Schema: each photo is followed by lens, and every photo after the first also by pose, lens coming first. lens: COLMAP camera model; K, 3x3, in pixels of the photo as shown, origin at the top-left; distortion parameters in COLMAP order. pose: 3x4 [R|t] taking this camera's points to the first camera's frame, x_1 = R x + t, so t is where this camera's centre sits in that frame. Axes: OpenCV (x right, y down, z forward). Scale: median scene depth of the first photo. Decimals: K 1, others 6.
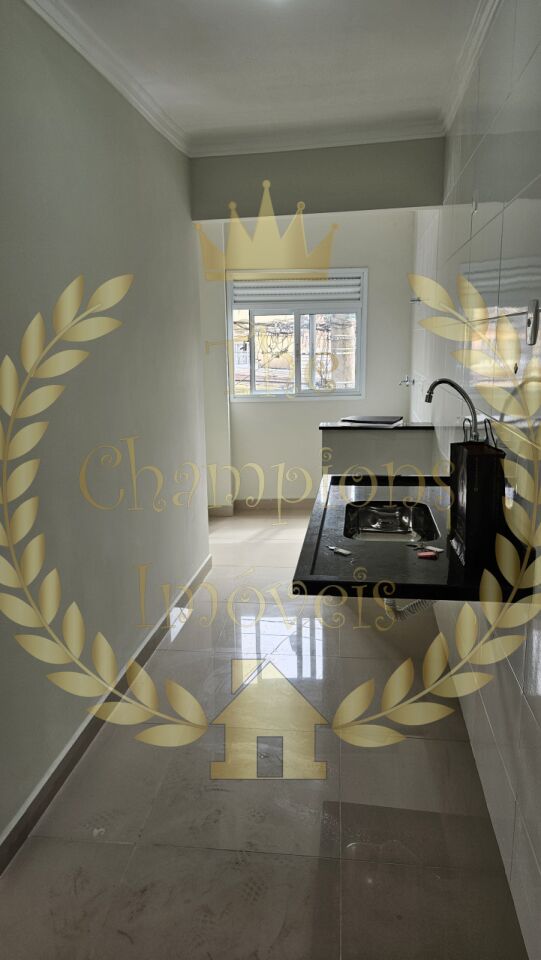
lens RADIAL K [[653.0, 0, 264.2], [0, 653.0, 493.5], [0, 0, 1]] dist [0.001513, -0.004298]
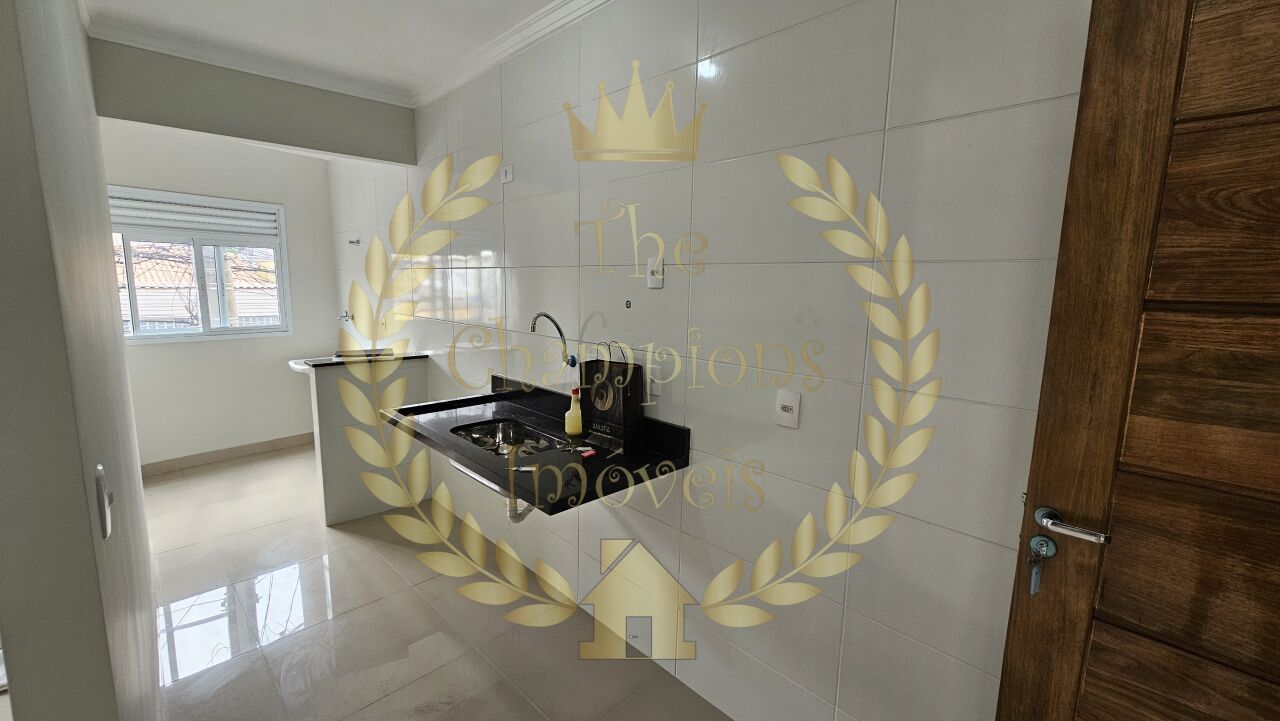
lens RADIAL K [[524.4, 0, 640.0], [0, 524.4, 360.5], [0, 0, 1]] dist [0.001829, 0.003593]
pose [[0.613823, -0.086989, 0.784636, -0.188051], [0.150688, 0.988547, -0.008288, -0.023980], [-0.774928, 0.123322, 0.619901, 0.122357]]
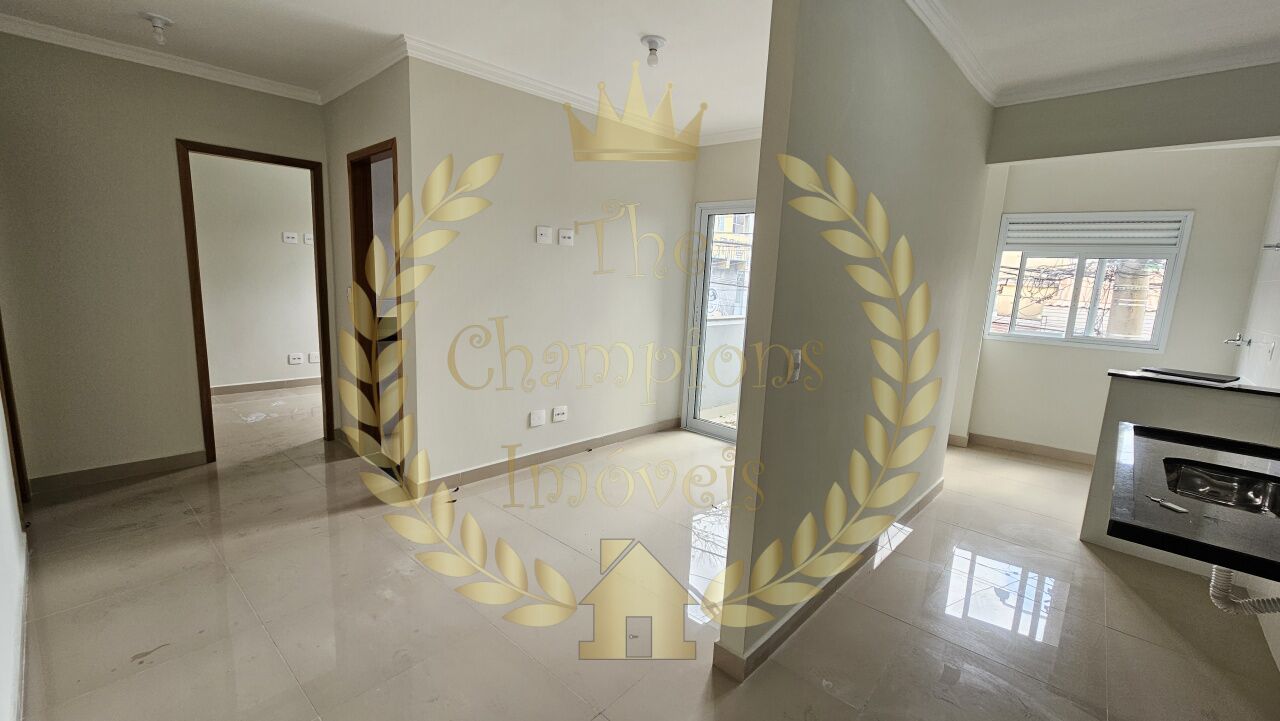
lens RADIAL K [[532.1, 0, 629.1], [0, 532.1, 360.1], [0, 0, 1]] dist [0.000053, -0.000411]
pose [[0.817762, 0.149378, -0.555834, -0.046700], [-0.191932, 0.981230, -0.018676, 0.021220], [0.542611, 0.121955, 0.831084, -0.002376]]
